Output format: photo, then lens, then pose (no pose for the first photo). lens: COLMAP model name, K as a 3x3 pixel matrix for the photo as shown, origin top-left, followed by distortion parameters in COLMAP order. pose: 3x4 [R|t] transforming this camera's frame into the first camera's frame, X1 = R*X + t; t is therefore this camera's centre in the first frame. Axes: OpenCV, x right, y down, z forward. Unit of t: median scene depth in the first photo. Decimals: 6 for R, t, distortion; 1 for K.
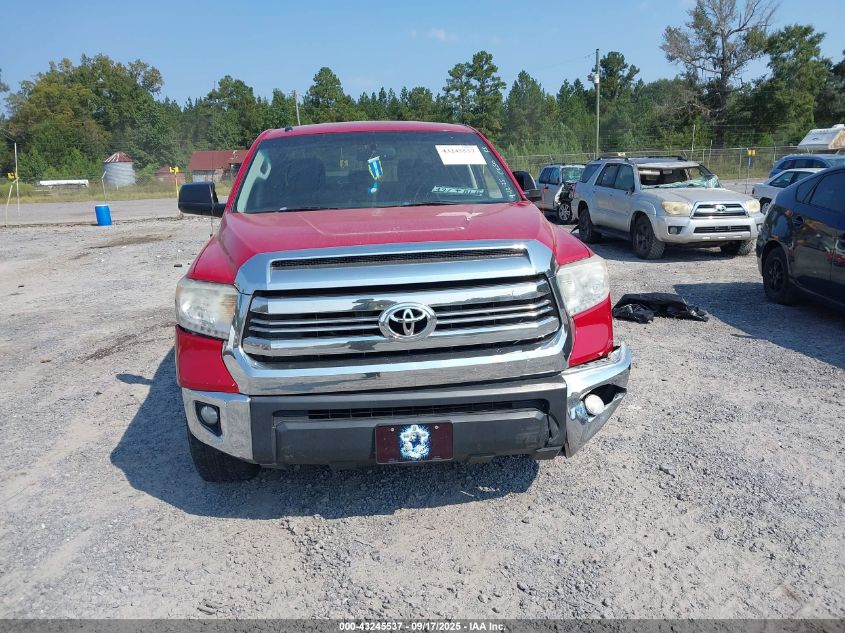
lens RADIAL K [[677.5, 0, 408.1], [0, 677.5, 316.3], [0, 0, 1]] dist [0.008120, -0.006600]
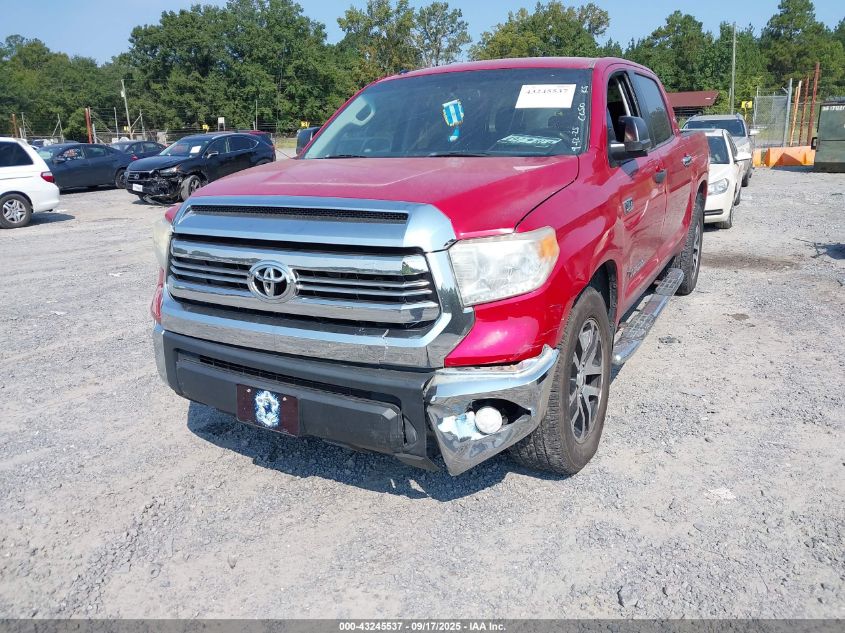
lens RADIAL K [[677.5, 0, 408.1], [0, 677.5, 316.3], [0, 0, 1]] dist [0.008120, -0.006600]
pose [[0.814522, 0.163921, -0.556492, 0.648224], [-0.120700, 0.986143, 0.113813, -0.070202], [0.567437, -0.025535, 0.823021, 0.321834]]
